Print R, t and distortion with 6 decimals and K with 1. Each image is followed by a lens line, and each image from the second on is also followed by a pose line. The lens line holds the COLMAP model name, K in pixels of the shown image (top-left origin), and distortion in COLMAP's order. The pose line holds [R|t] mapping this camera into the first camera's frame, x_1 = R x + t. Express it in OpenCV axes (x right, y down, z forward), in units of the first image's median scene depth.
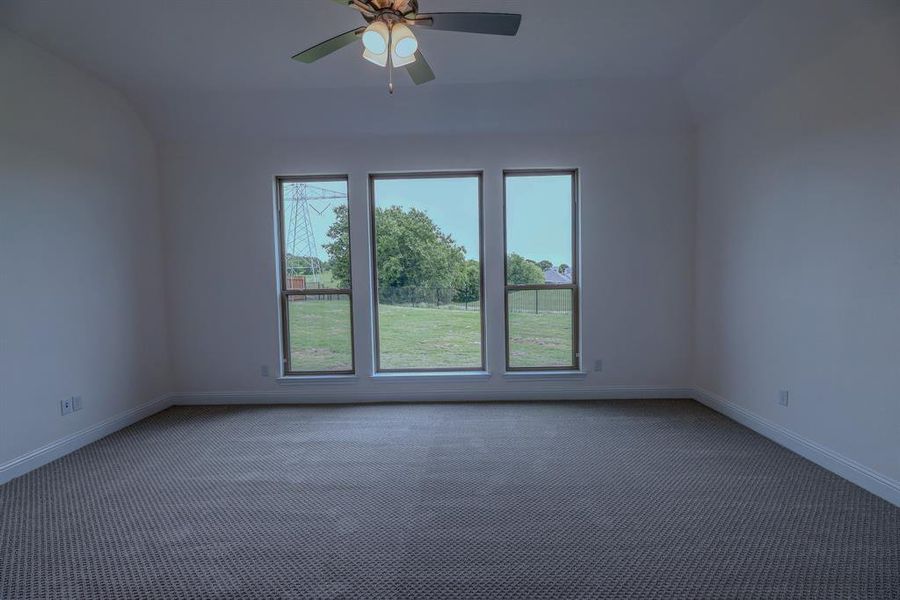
lens RADIAL K [[412.0, 0, 450.0], [0, 412.0, 297.9], [0, 0, 1]] dist [-0.002599, 0.000821]
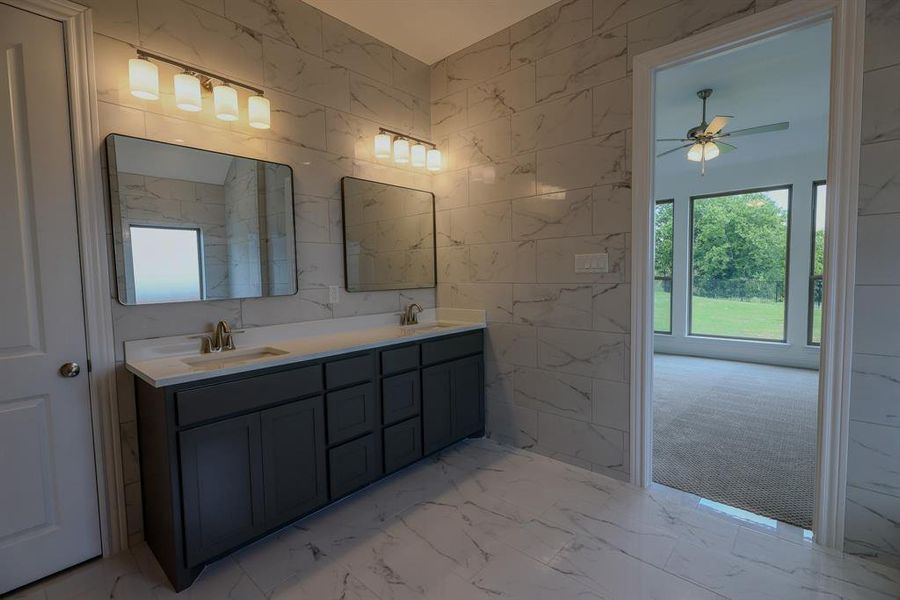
lens RADIAL K [[412.0, 0, 450.0], [0, 412.0, 297.9], [0, 0, 1]] dist [-0.002599, 0.000821]
pose [[0.753561, 0.049161, -0.655537, 0.024753], [-0.035027, 0.998786, 0.034637, 0.006159], [0.656444, -0.003140, 0.754368, -0.119911]]
